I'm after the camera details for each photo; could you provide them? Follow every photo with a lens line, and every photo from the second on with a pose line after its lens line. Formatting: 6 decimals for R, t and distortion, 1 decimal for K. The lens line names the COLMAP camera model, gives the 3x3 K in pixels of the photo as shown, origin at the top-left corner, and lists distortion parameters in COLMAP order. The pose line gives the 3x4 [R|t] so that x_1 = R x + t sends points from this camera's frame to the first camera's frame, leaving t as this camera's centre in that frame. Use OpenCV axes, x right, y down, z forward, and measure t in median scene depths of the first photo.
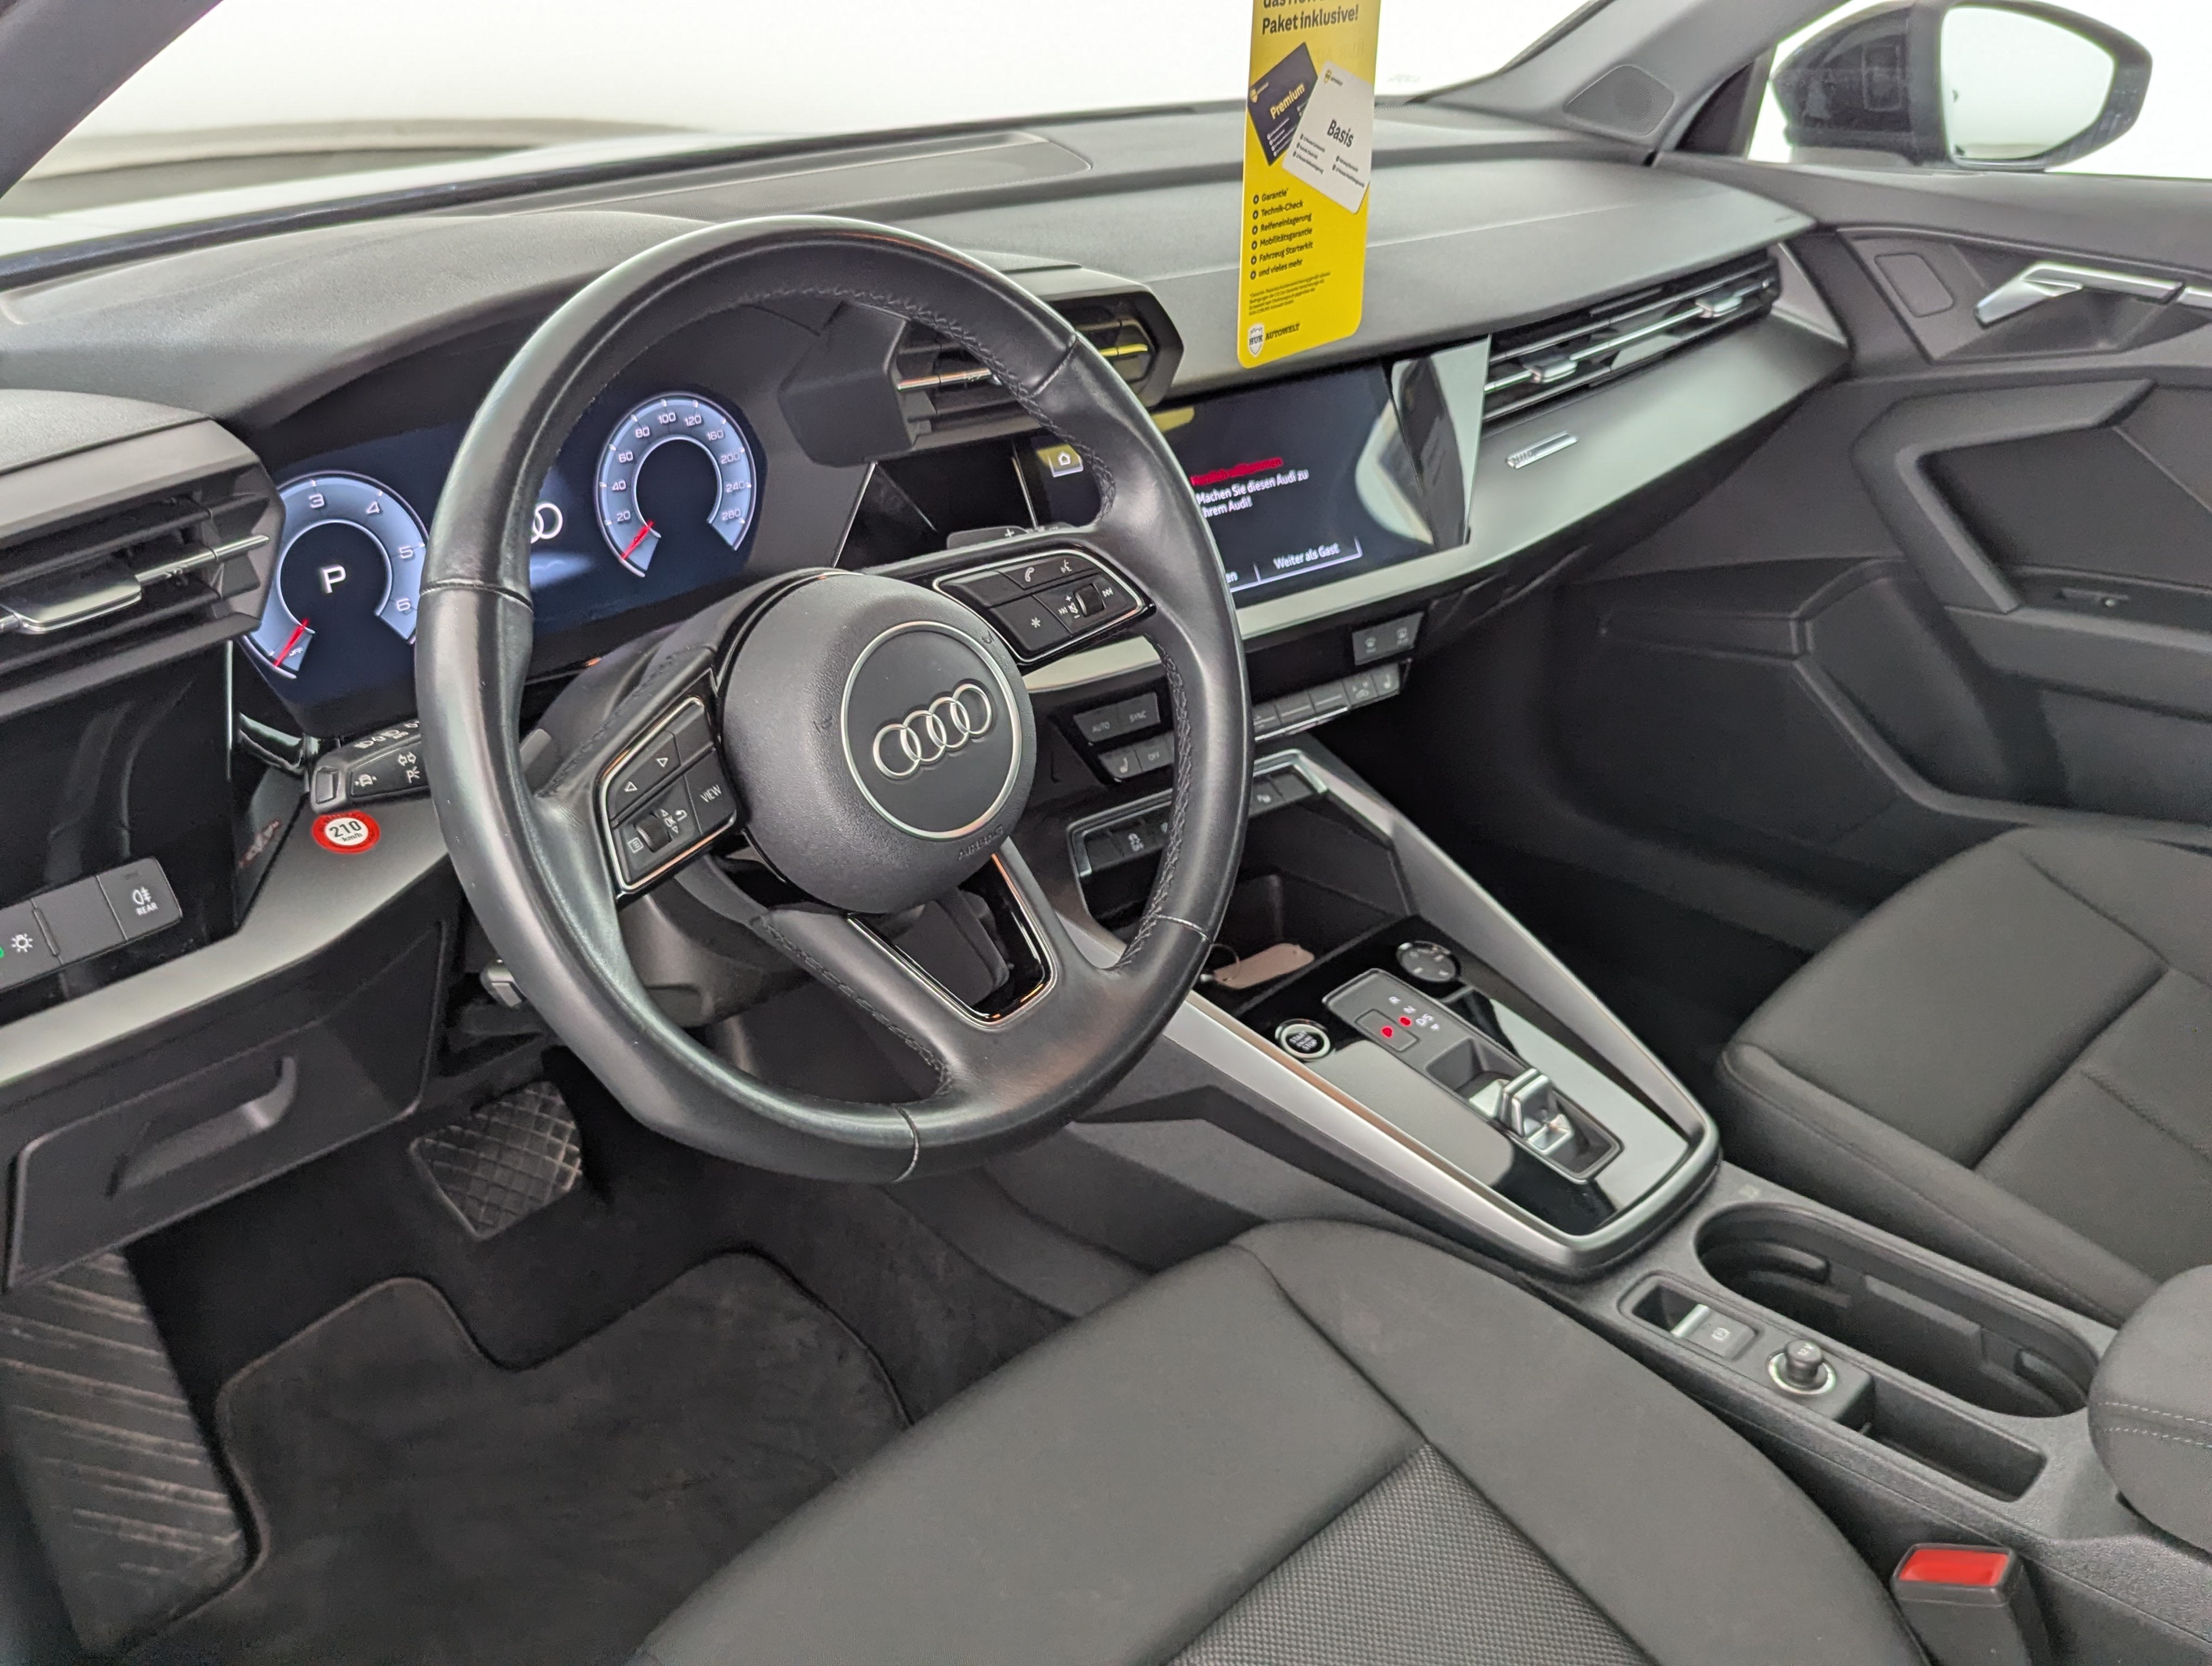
lens RADIAL K [[1995.1, 0, 1060.5], [0, 1995.1, 810.2], [0, 0, 1]] dist [0.039573, 0.005301]
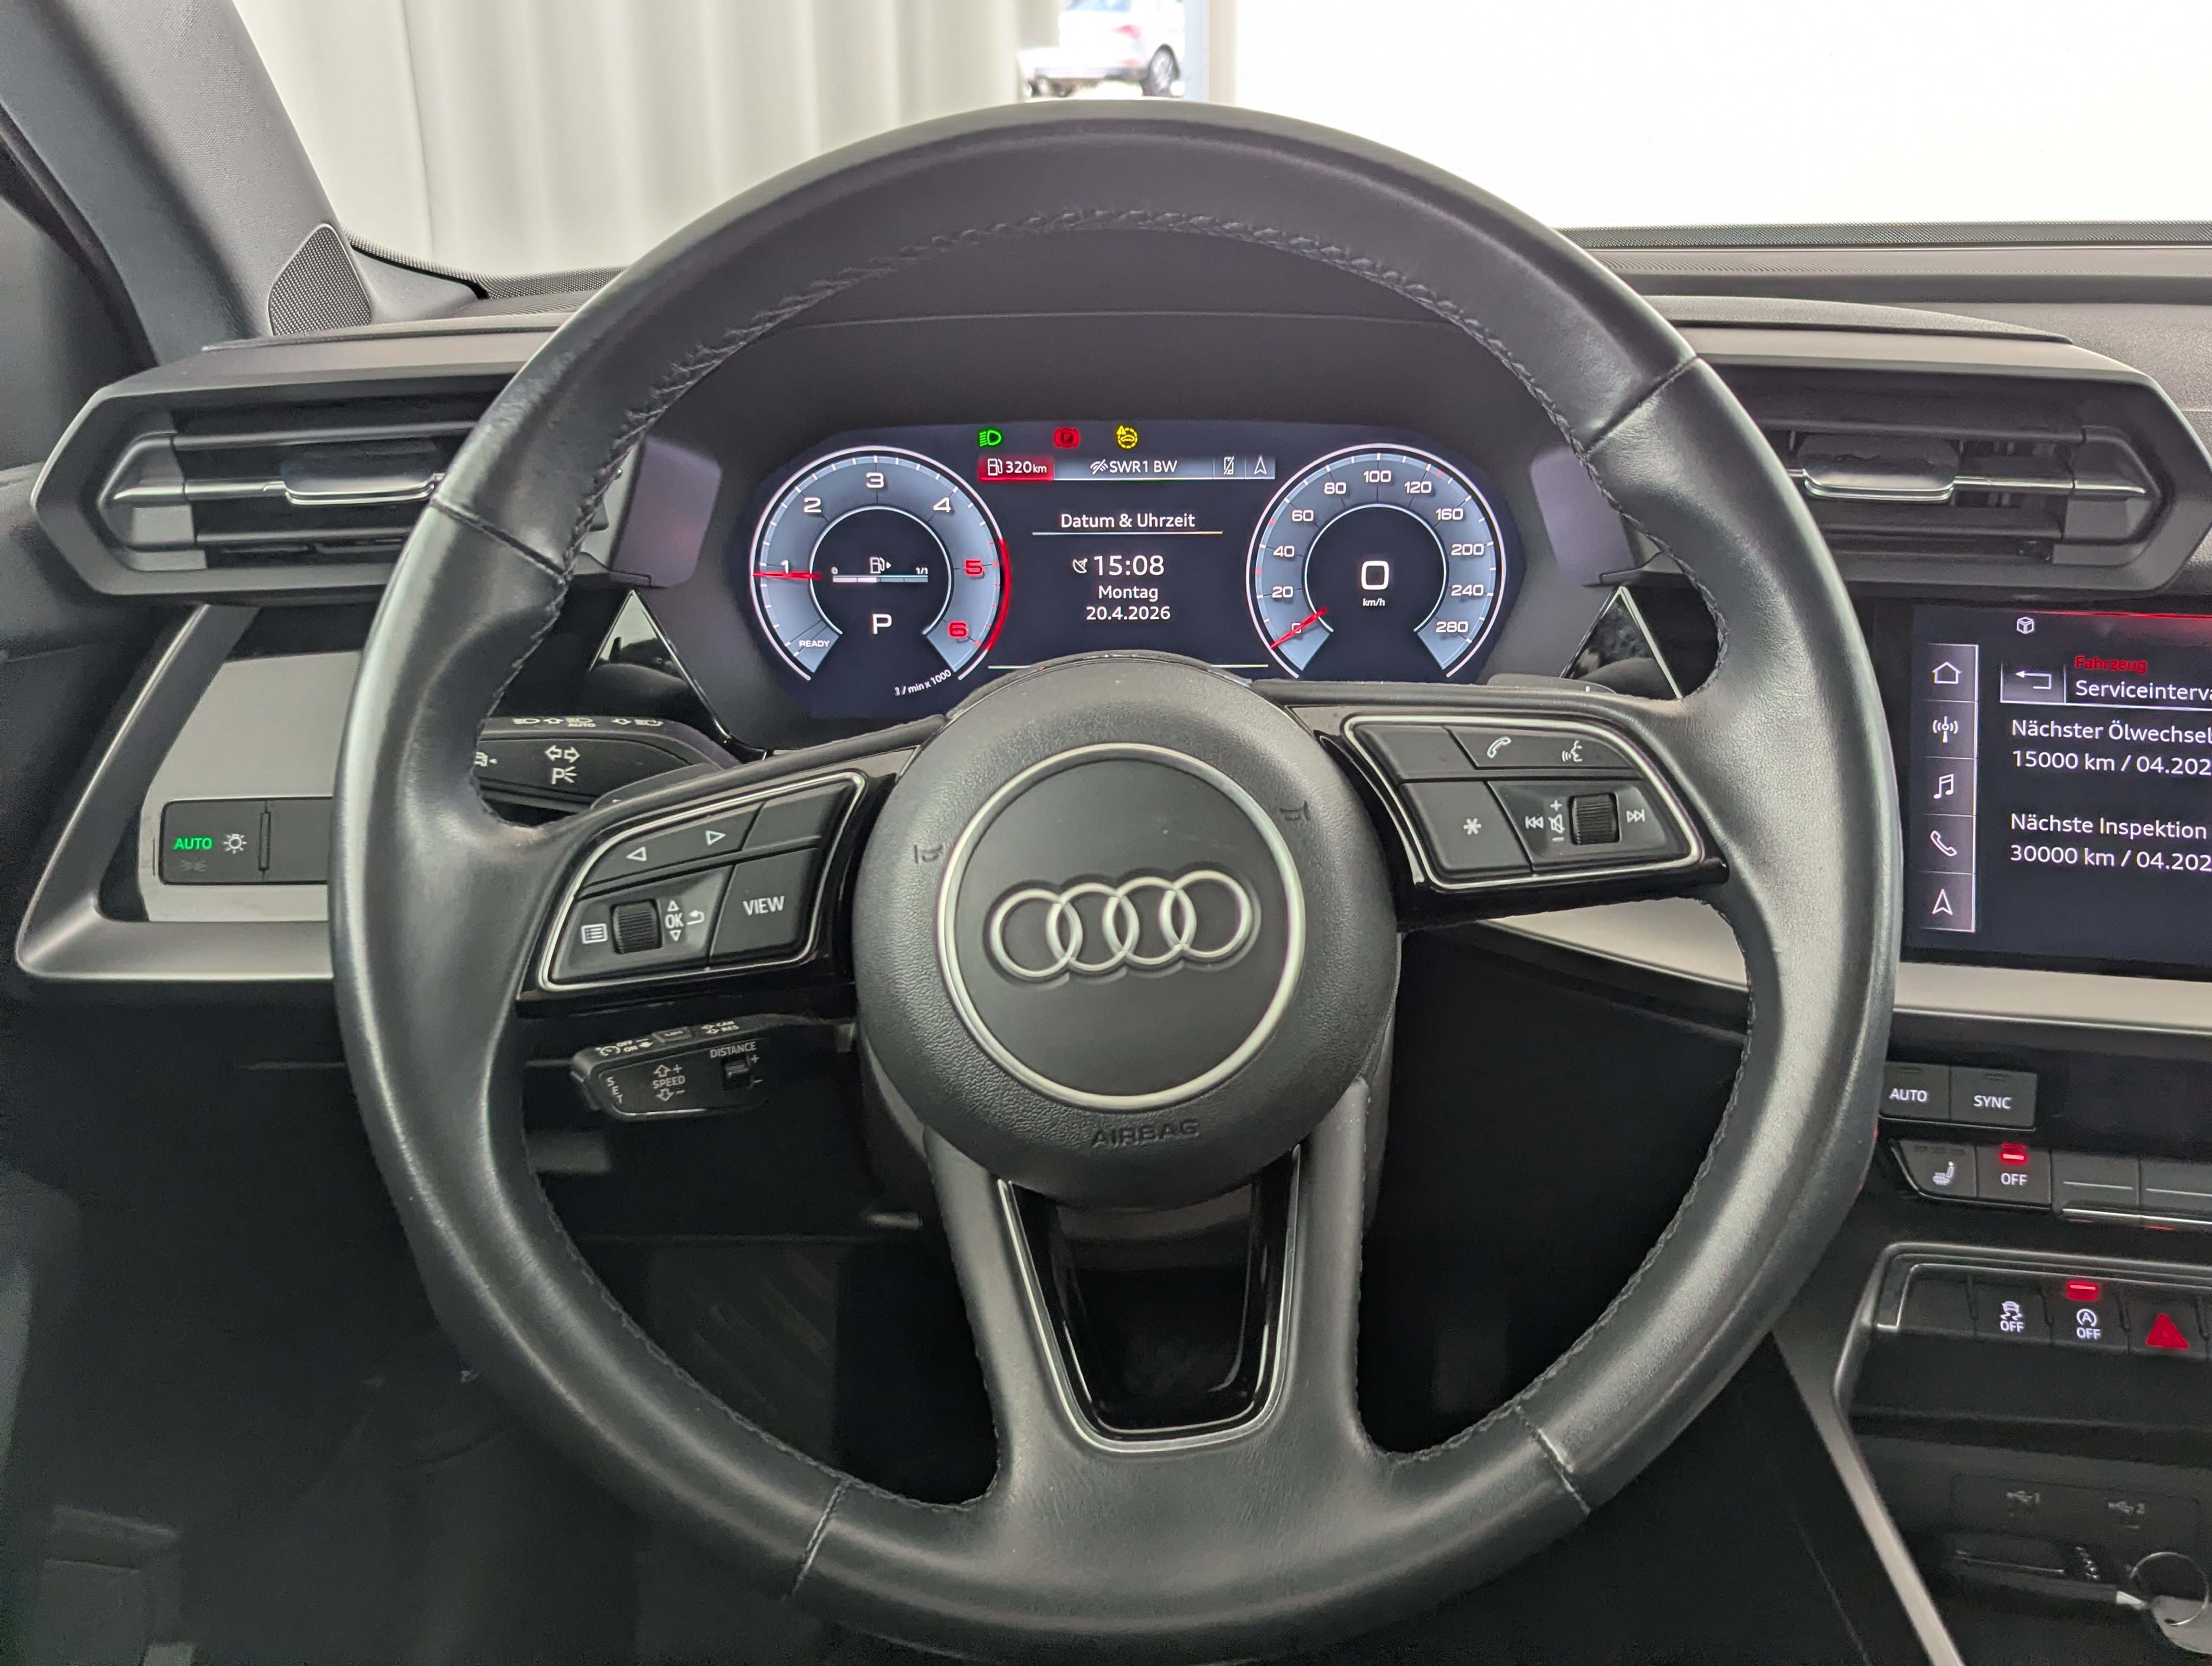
lens RADIAL K [[1988.4, 0, 1121.6], [0, 1988.4, 786.4], [0, 0, 1]] dist [0.019637, 0.012270]
pose [[0.704811, 0.241956, -0.666858, 0.250430], [-0.316759, 0.948460, 0.009342, -0.065599], [0.634748, 0.204649, 0.745126, 0.421420]]
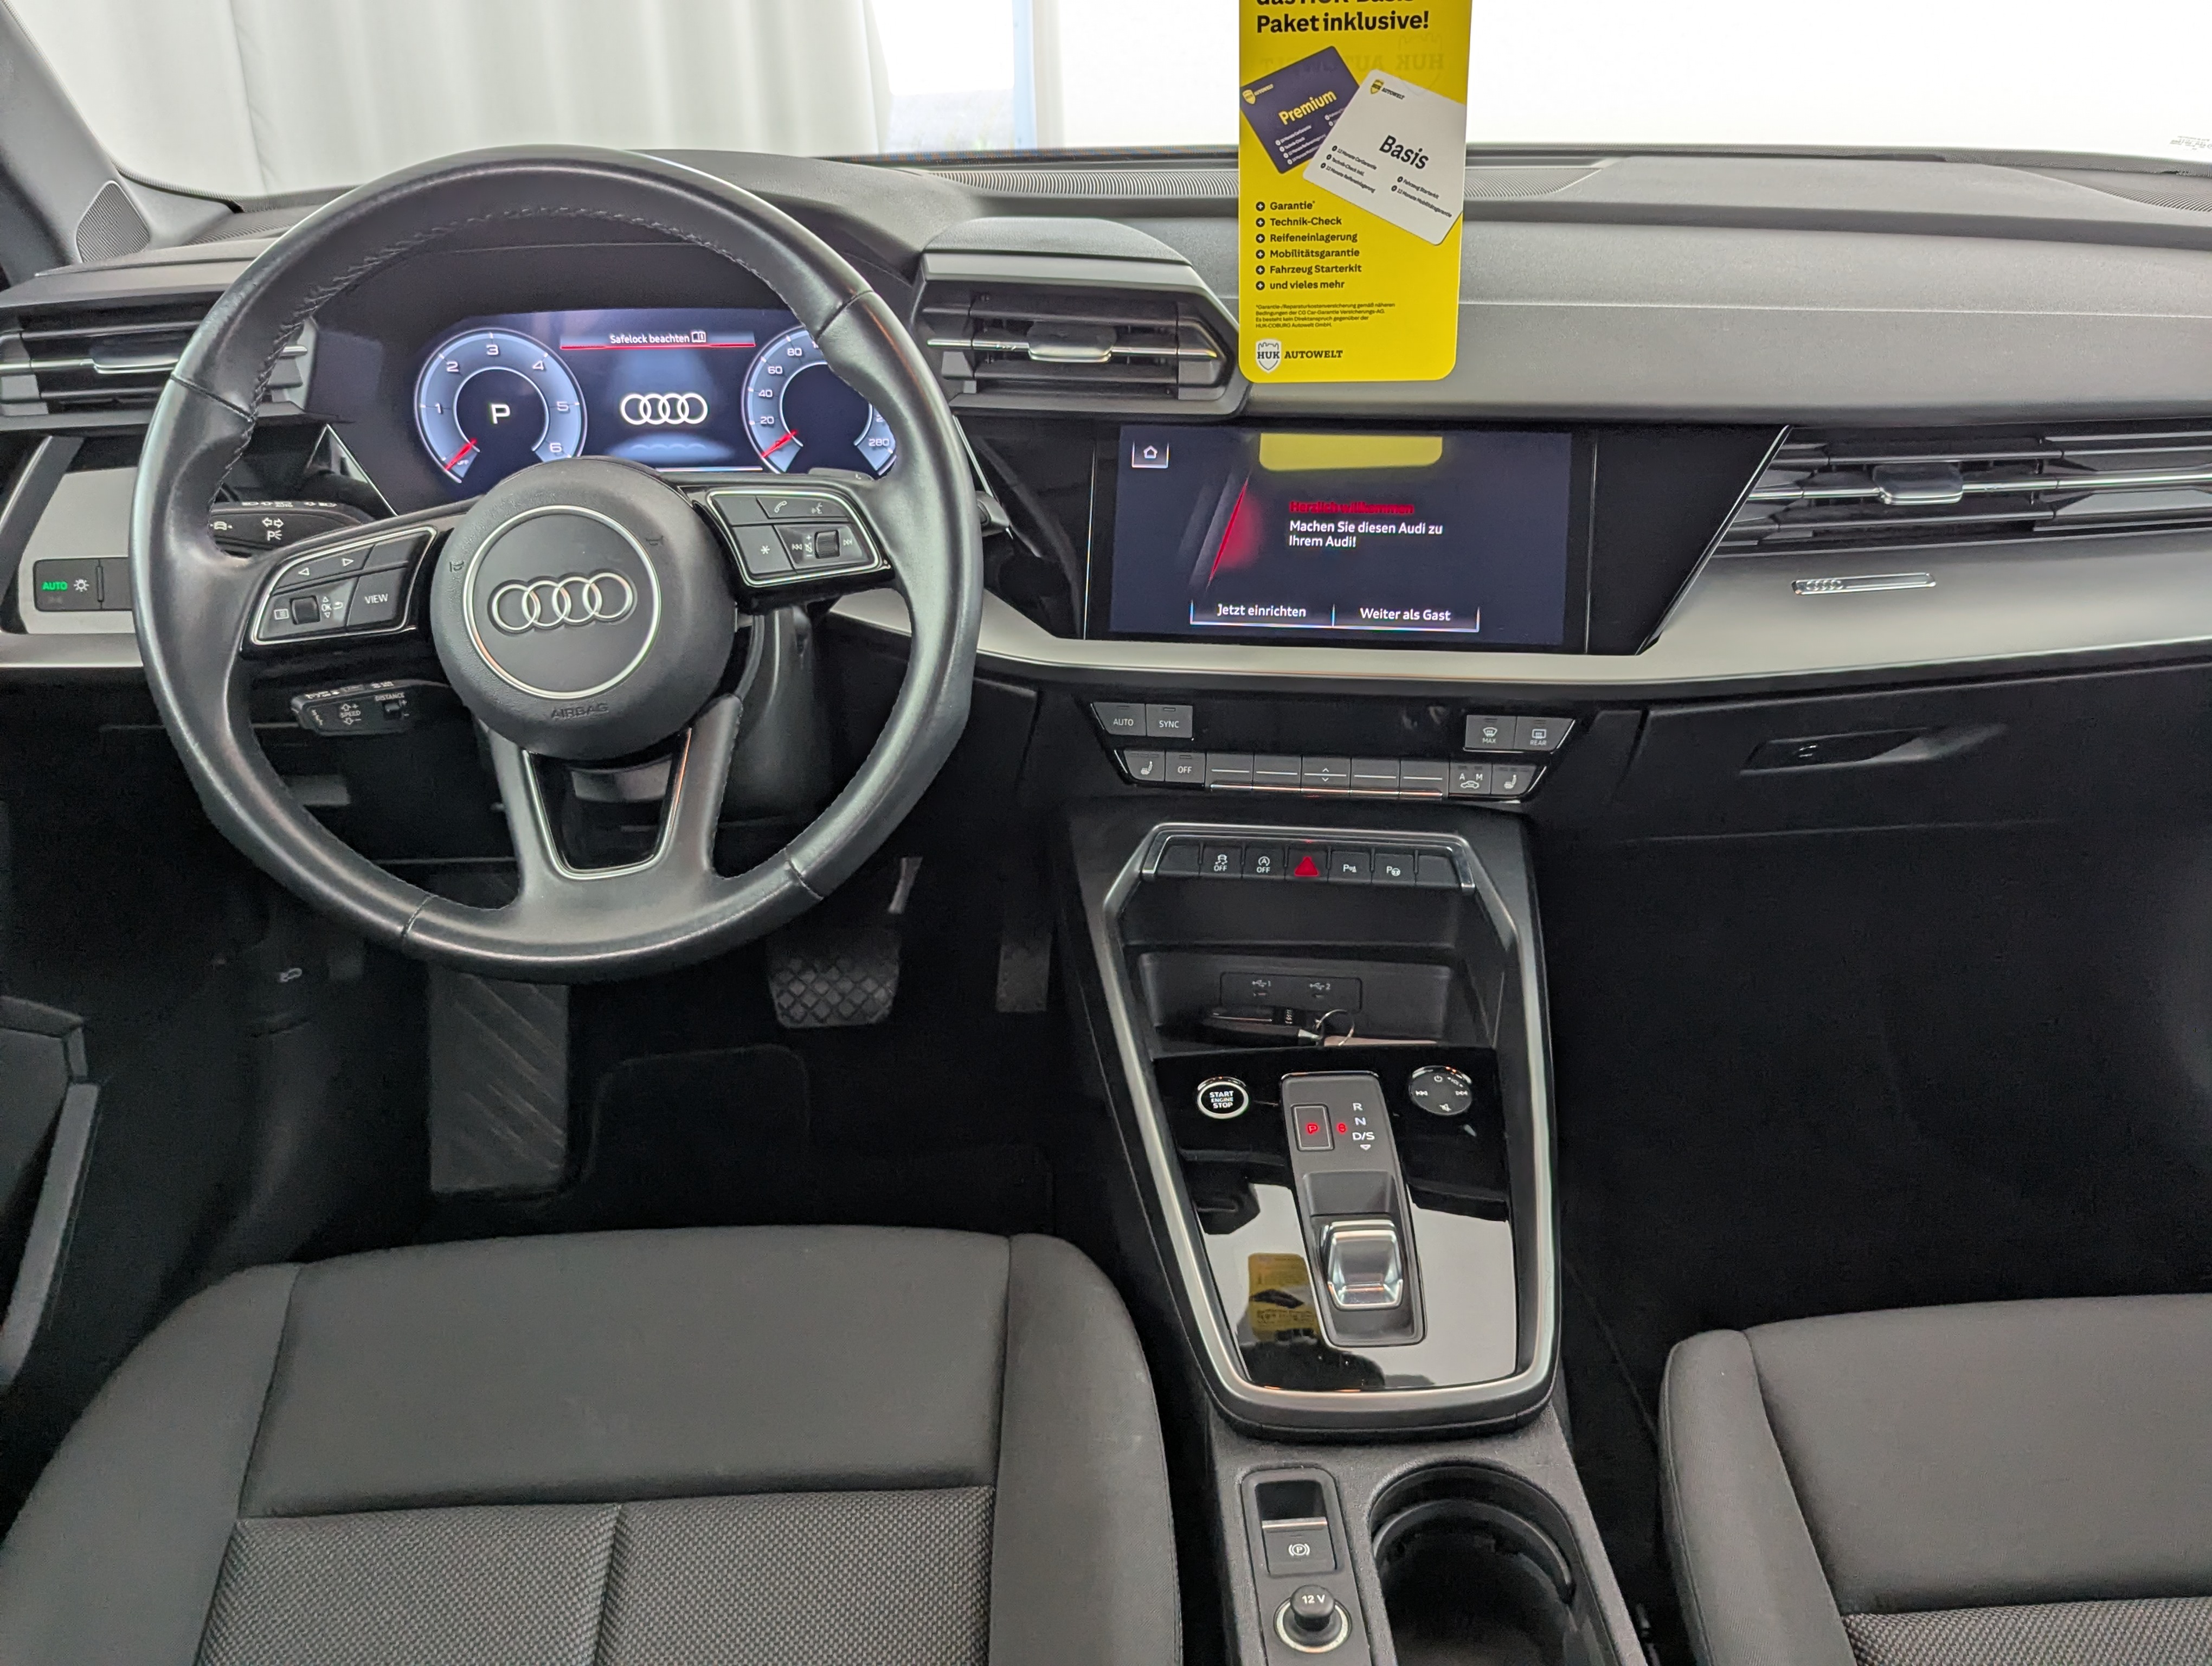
lens RADIAL K [[1939.9, 0, 1106.0], [0, 1939.9, 833.0], [0, 0, 1]] dist [0.039852, -0.018128]
pose [[0.743282, 0.297995, -0.598942, 0.670782], [-0.298501, 0.948974, 0.101712, -0.092920], [0.598690, 0.103184, 0.794307, 0.245103]]
